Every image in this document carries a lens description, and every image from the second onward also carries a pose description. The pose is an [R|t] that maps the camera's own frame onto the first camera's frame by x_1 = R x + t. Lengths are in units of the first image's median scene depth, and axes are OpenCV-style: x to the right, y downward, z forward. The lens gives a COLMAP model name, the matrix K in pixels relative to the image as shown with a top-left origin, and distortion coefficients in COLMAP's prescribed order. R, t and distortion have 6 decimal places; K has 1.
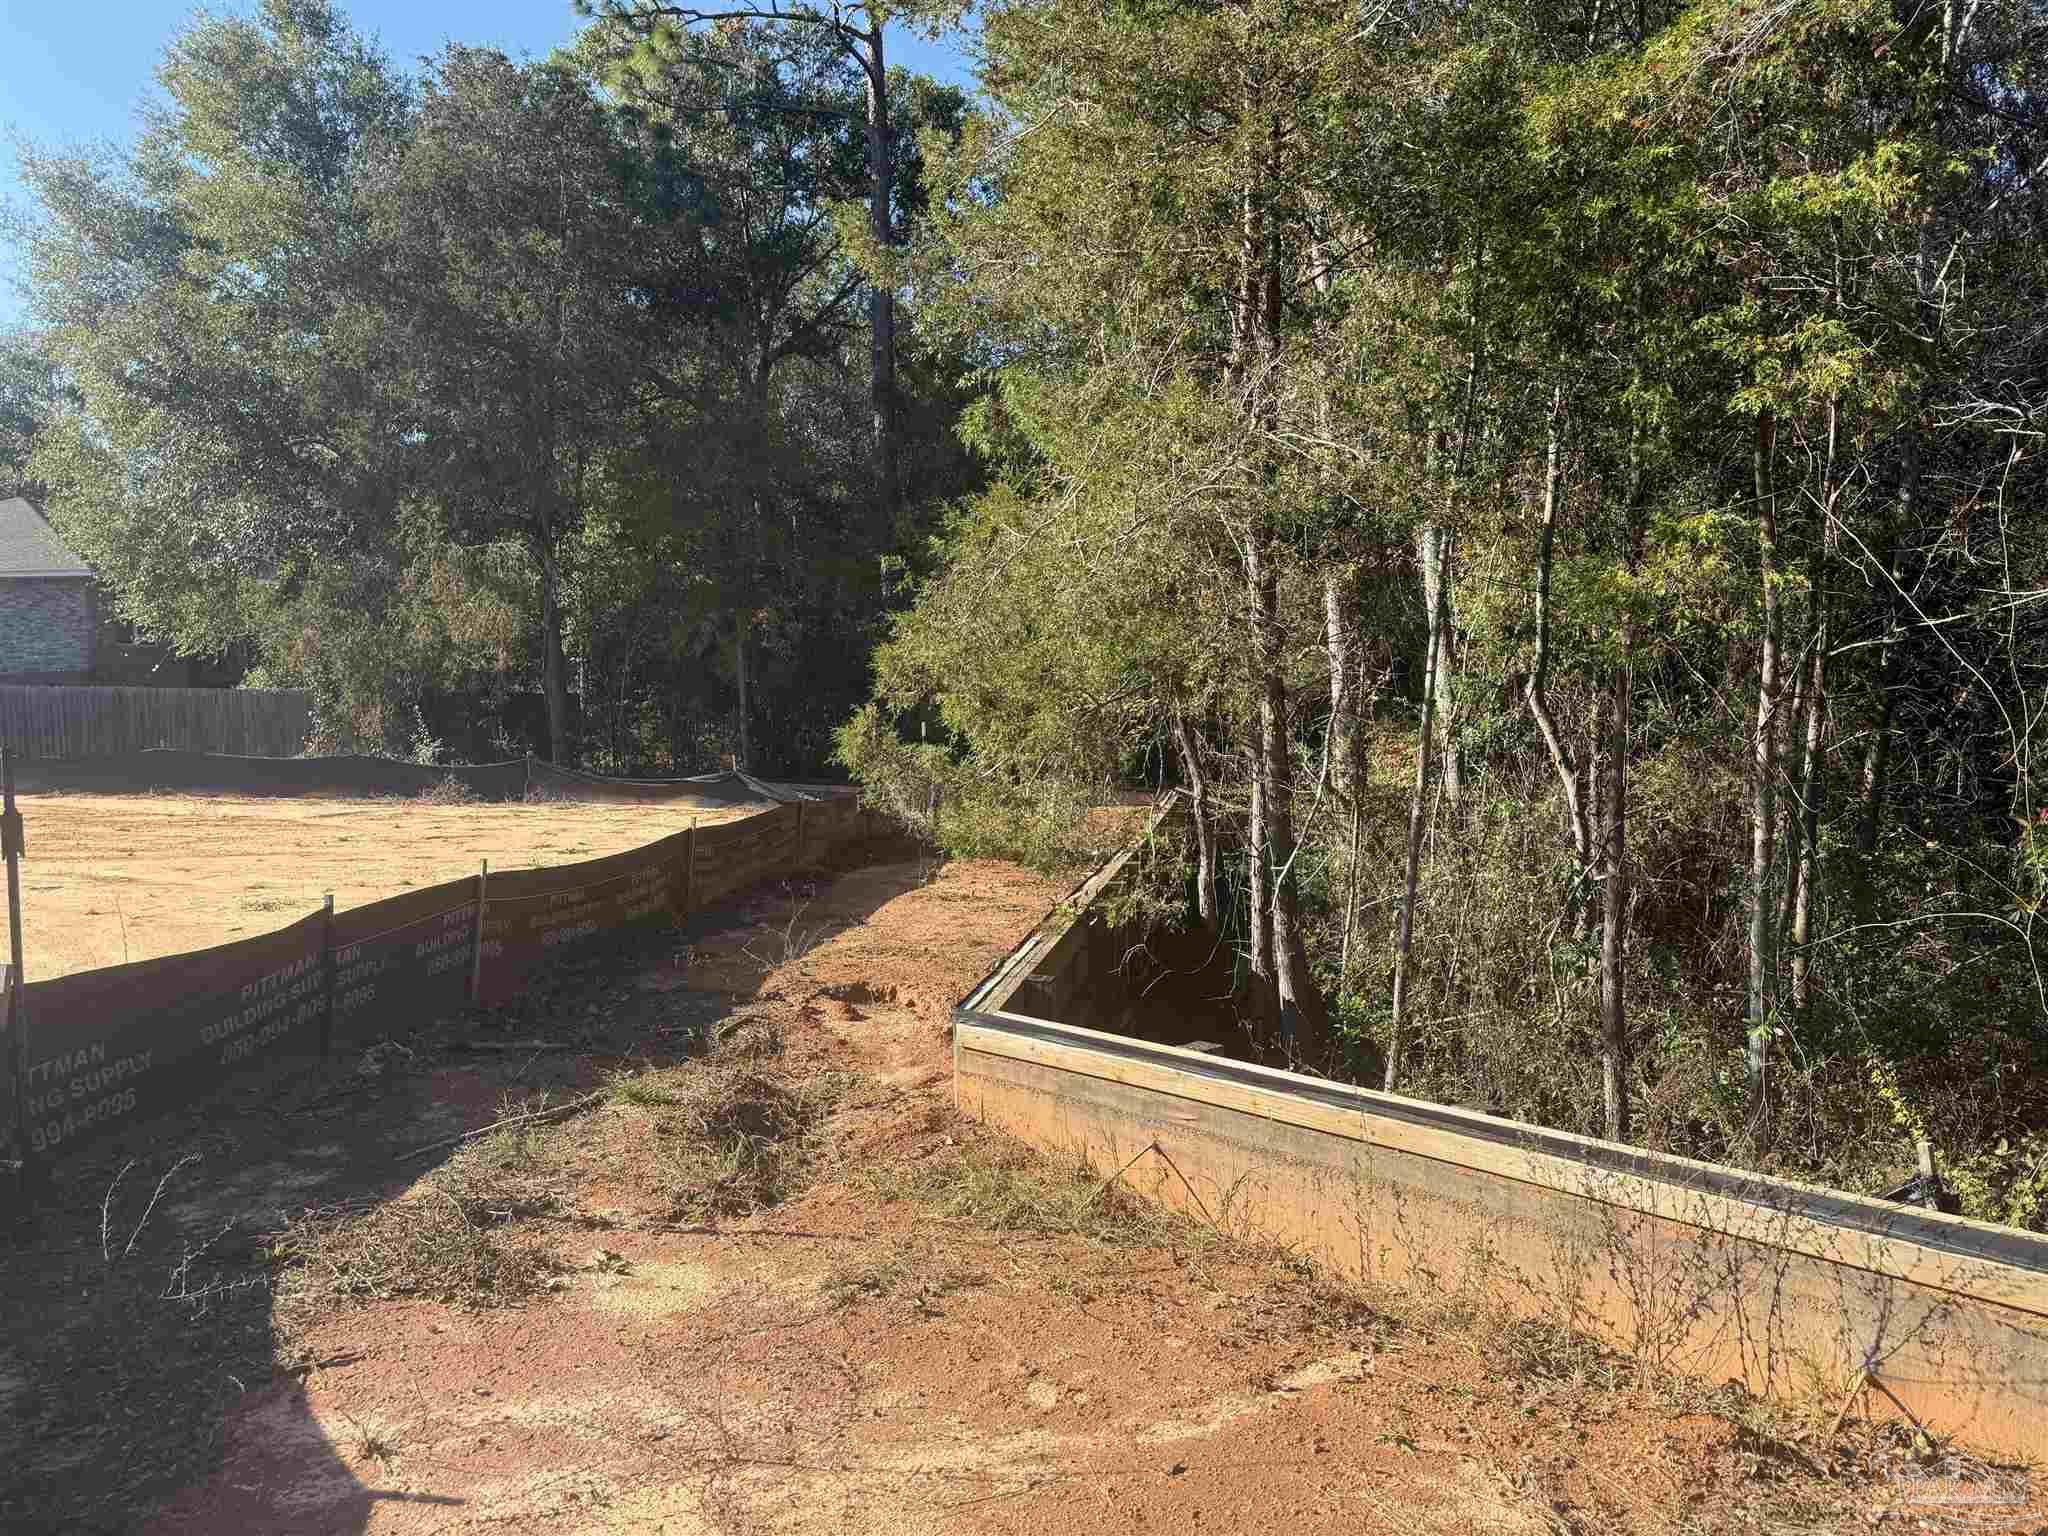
lens RADIAL K [[1425.6, 0, 1014.4], [0, 1425.6, 760.4], [0, 0, 1]] dist [0.077993, -0.098572]
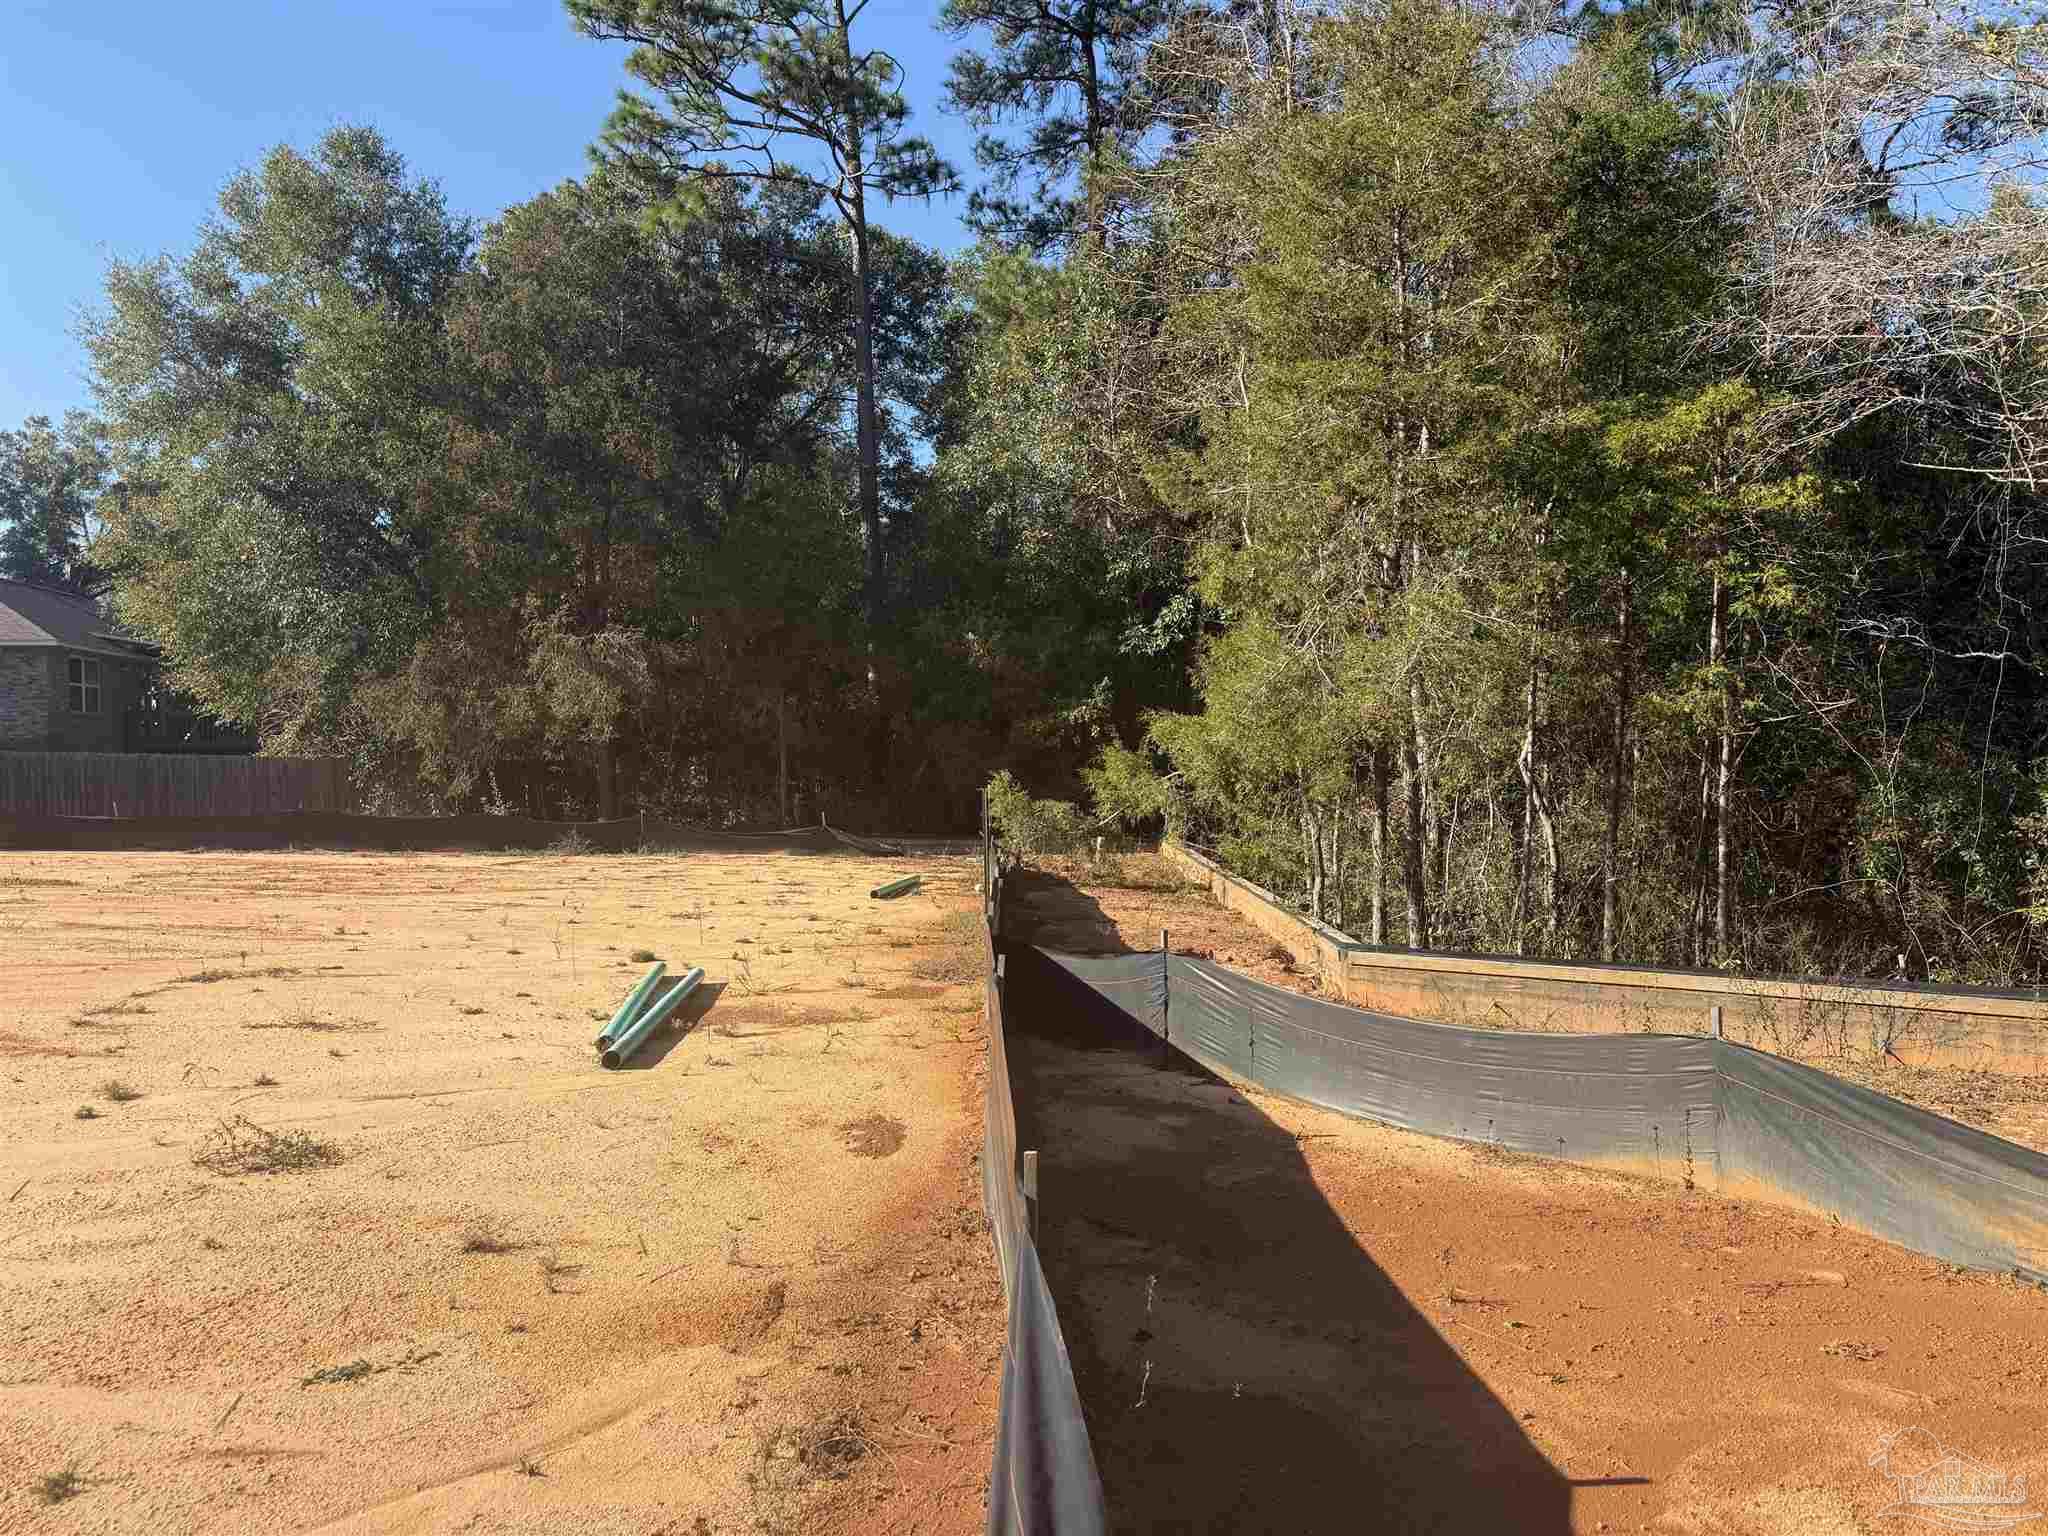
lens RADIAL K [[1425.6, 0, 1012.7], [0, 1425.6, 770.4], [0, 0, 1]] dist [0.077993, -0.098572]
pose [[0.986689, 0.002874, 0.162594, -0.195861], [0.003643, 0.999202, -0.039772, 0.007757], [-0.162578, 0.039835, 0.985891, -0.183914]]
